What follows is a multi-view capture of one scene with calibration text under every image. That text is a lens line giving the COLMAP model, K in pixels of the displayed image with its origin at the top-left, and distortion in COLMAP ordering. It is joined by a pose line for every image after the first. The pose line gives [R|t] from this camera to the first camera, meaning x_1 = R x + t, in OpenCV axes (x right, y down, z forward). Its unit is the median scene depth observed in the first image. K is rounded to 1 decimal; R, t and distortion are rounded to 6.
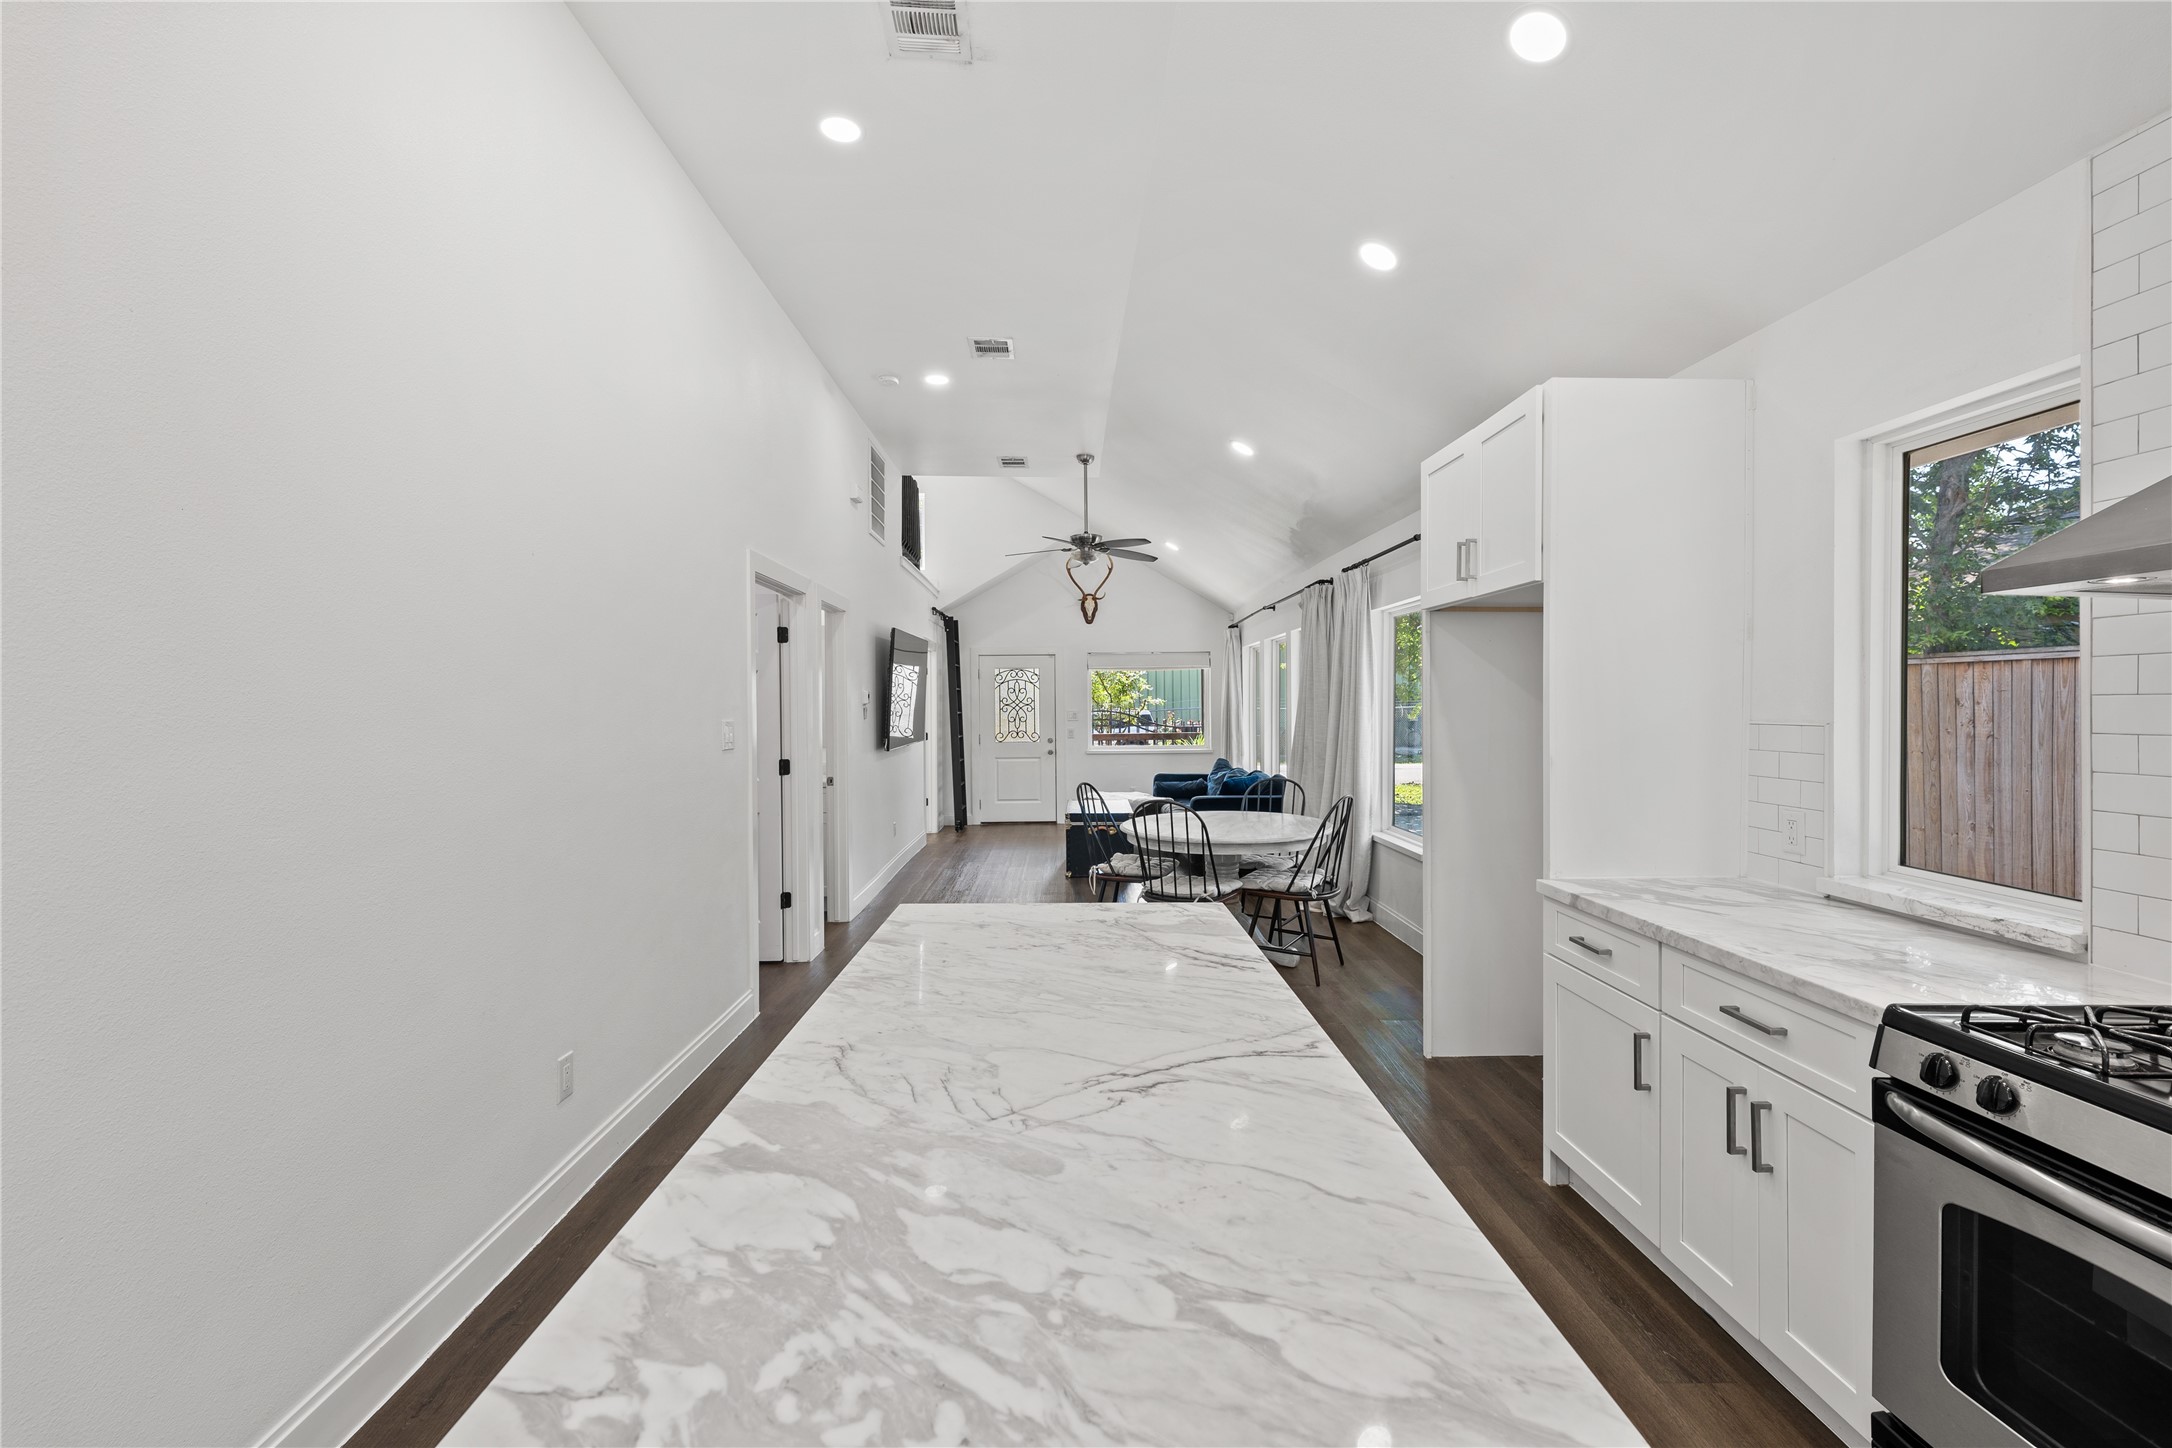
lens RADIAL K [[897.4, 0, 1092.7], [0, 897.4, 716.0], [0, 0, 1]] dist [0.000999, 0.000166]
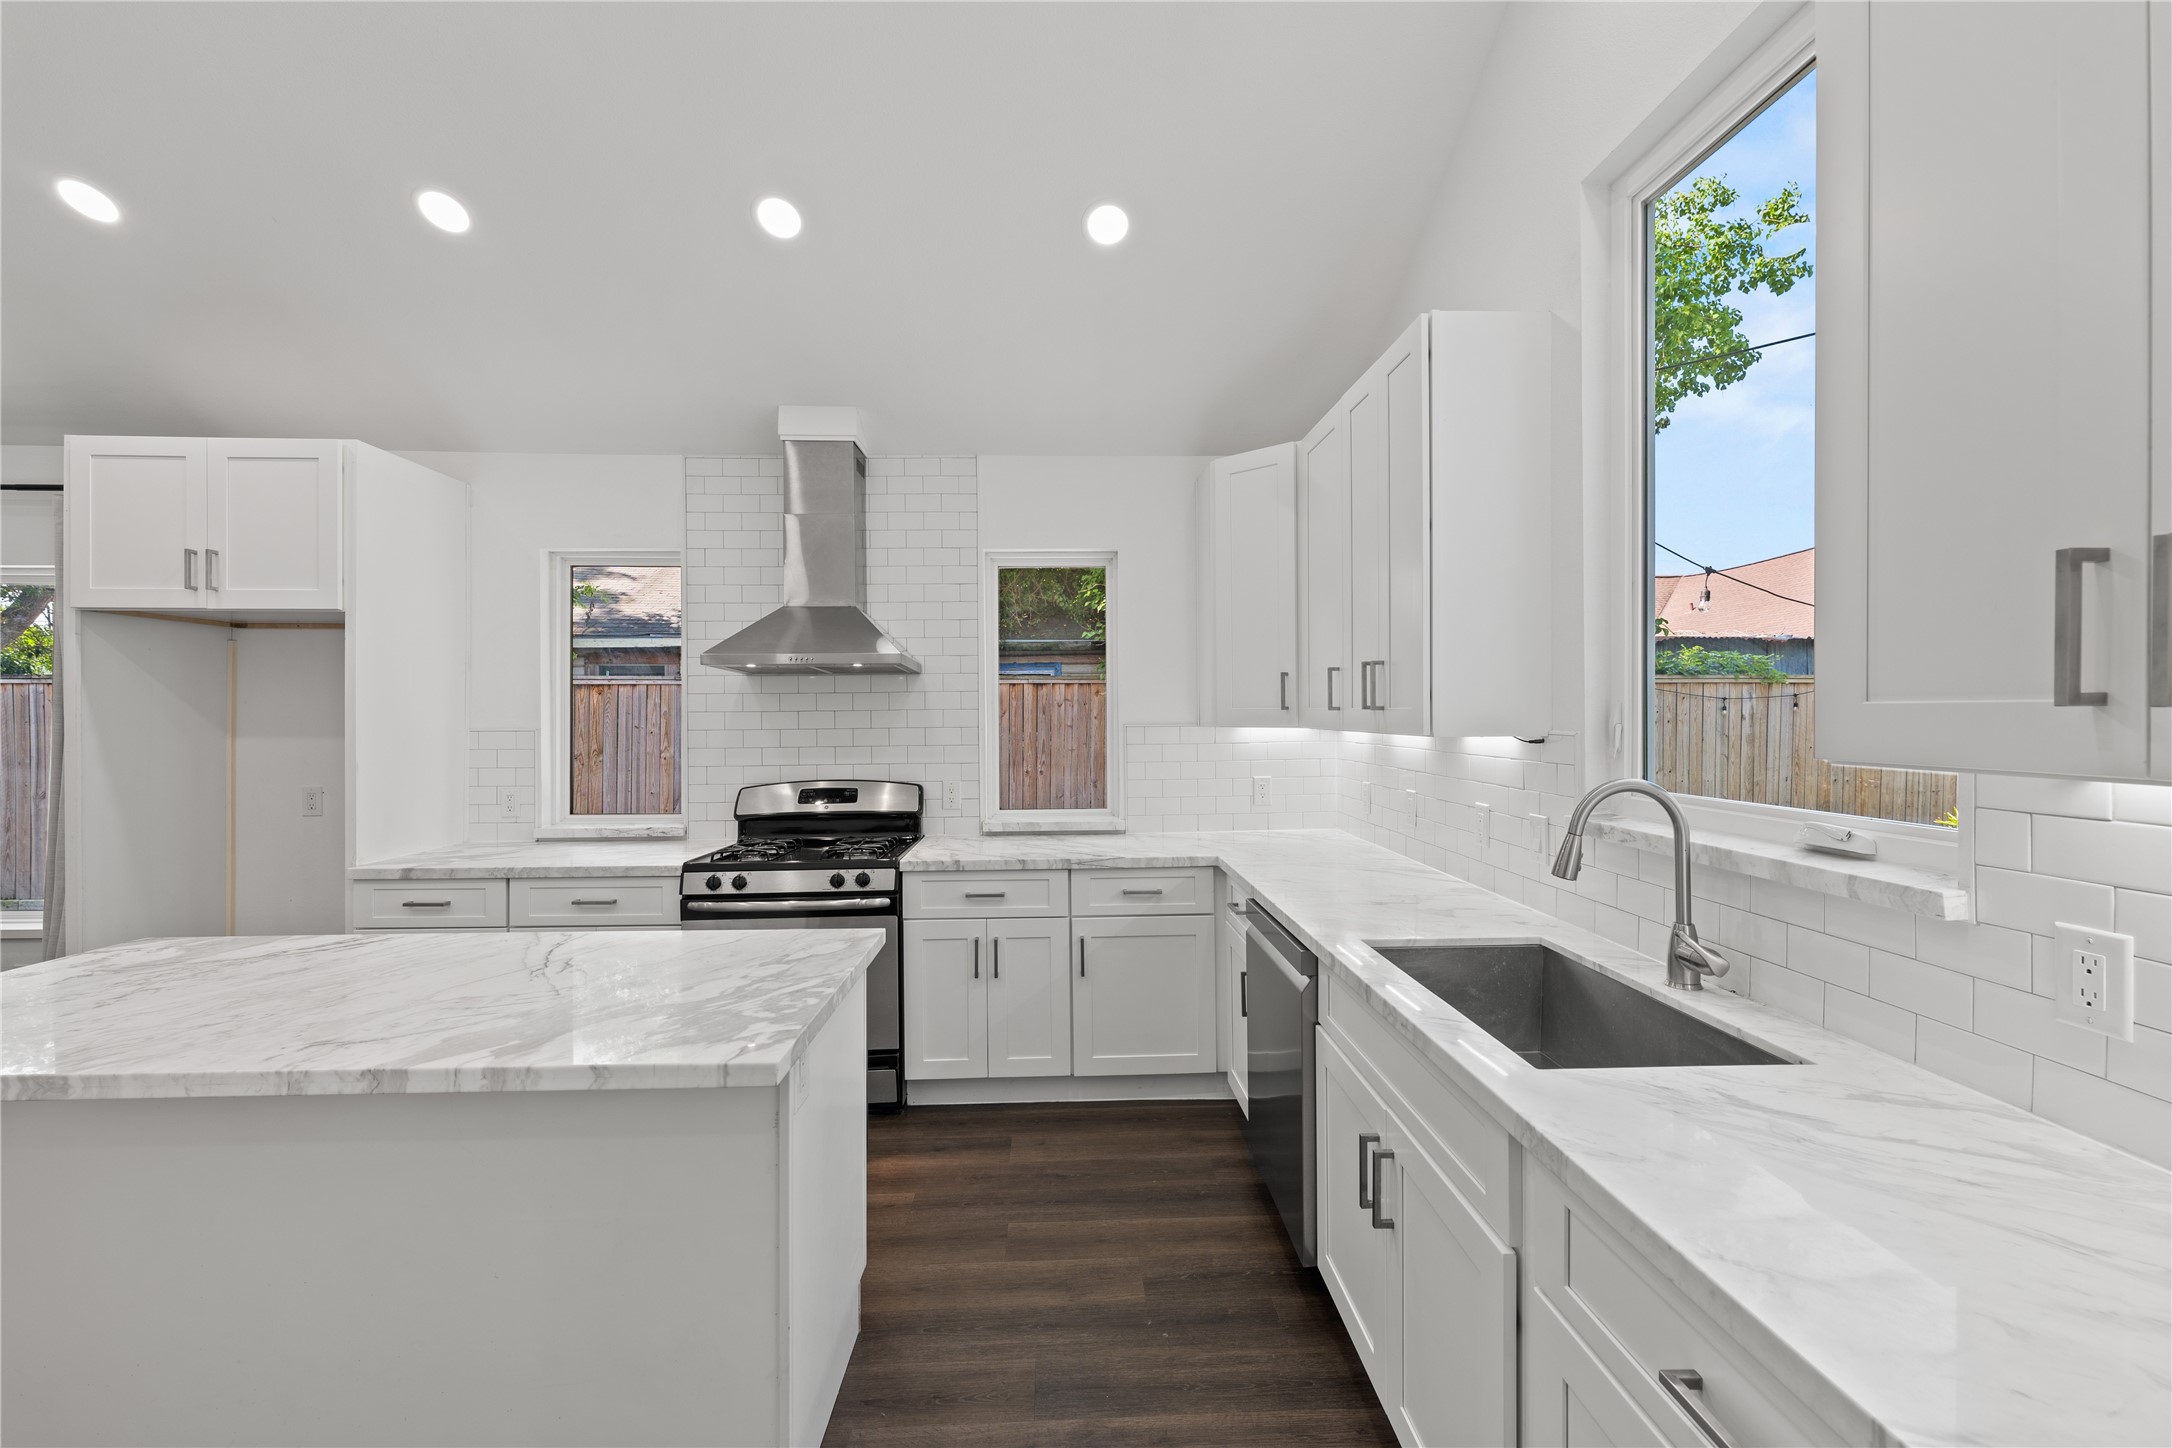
lens RADIAL K [[897.4, 0, 1092.7], [0, 897.4, 716.0], [0, 0, 1]] dist [0.000999, 0.000166]
pose [[-0.017741, 0.000698, 0.999842, -1.821686], [0.016531, 0.999863, -0.000404, 0.006199], [-0.999706, 0.016521, -0.017750, 0.155838]]
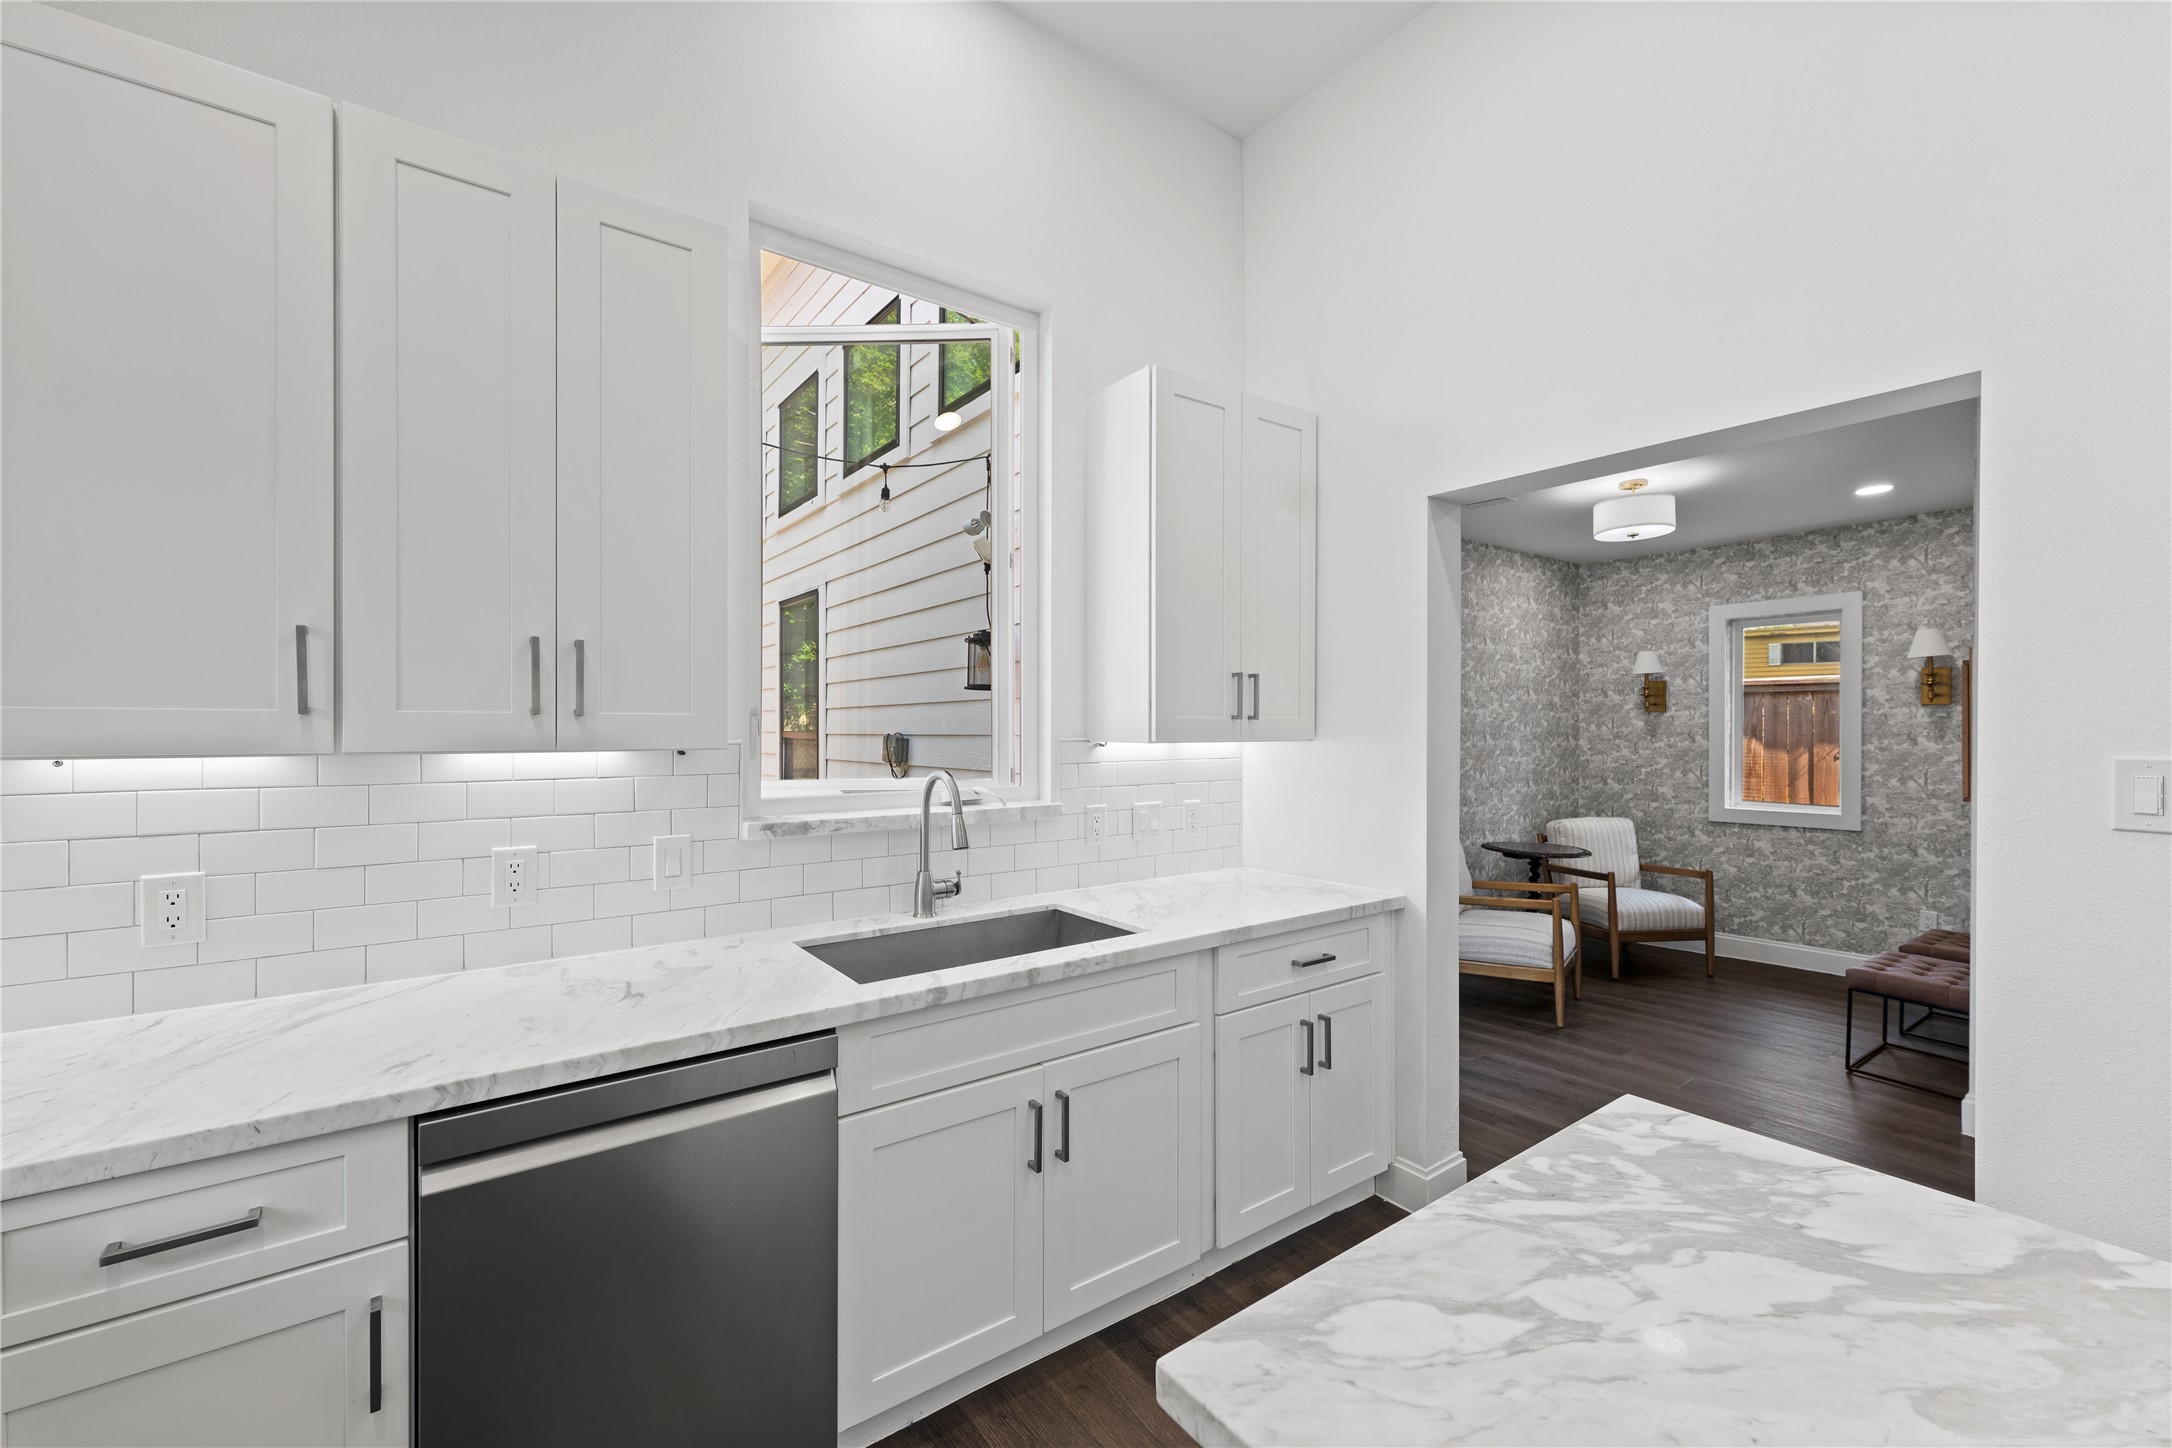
lens RADIAL K [[882.5, 0, 1093.3], [0, 882.5, 732.7], [0, 0, 1]] dist [0.011455, -0.000249]
pose [[-0.819516, 0.009683, -0.572974, 0.848445], [-0.005253, 0.999688, 0.024407, -0.011136], [0.573032, 0.023012, -0.819210, 1.188604]]
